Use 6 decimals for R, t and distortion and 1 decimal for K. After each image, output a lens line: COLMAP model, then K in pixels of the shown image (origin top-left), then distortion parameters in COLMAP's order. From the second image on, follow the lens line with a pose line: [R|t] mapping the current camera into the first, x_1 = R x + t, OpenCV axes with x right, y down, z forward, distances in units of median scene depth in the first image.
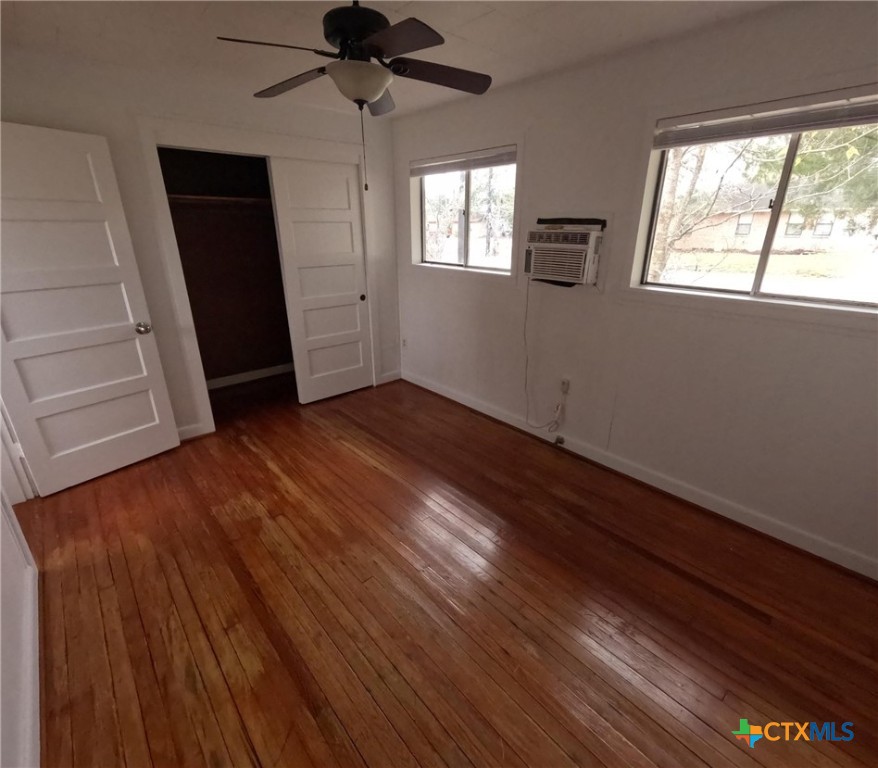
lens RADIAL K [[417.9, 0, 439.0], [0, 417.9, 384.0], [0, 0, 1]] dist [-0.002561, 0.000429]
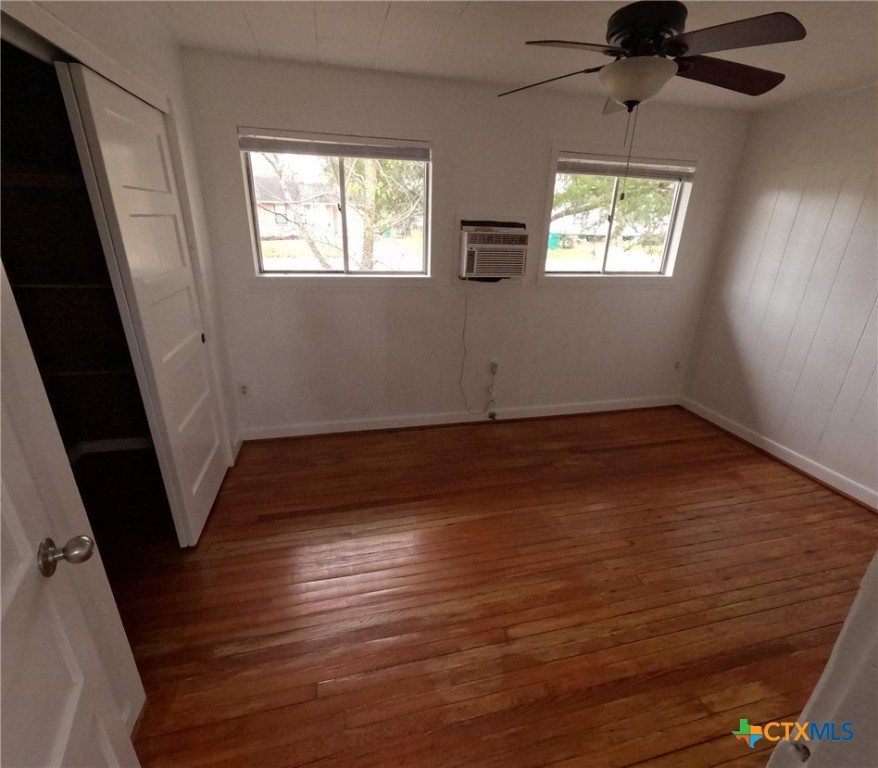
lens RADIAL K [[417.9, 0, 439.0], [0, 417.9, 384.0], [0, 0, 1]] dist [-0.002561, 0.000429]
pose [[0.474533, -0.311370, 0.823327, -0.760391], [0.286681, 0.939018, 0.189891, -0.223831], [-0.832245, 0.145923, 0.534859, 0.542491]]
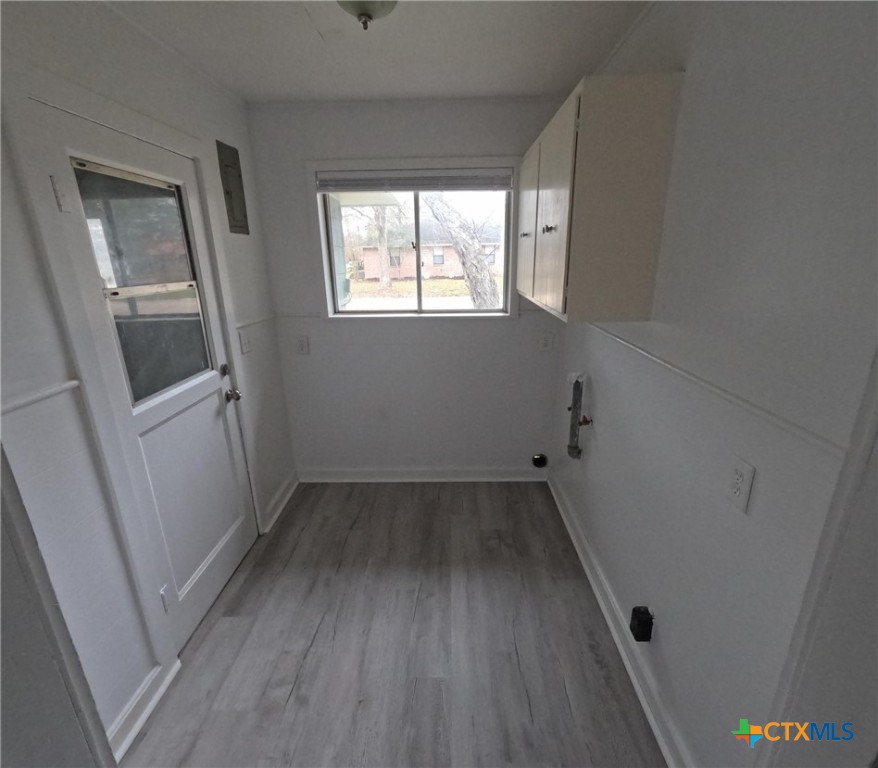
lens RADIAL K [[417.9, 0, 439.0], [0, 417.9, 384.0], [0, 0, 1]] dist [-0.002561, 0.000429]
pose [[0.693639, -0.223419, 0.684798, -0.605011], [0.274382, 0.960962, 0.035594, -0.211289], [-0.666017, 0.163207, 0.727863, 0.530698]]
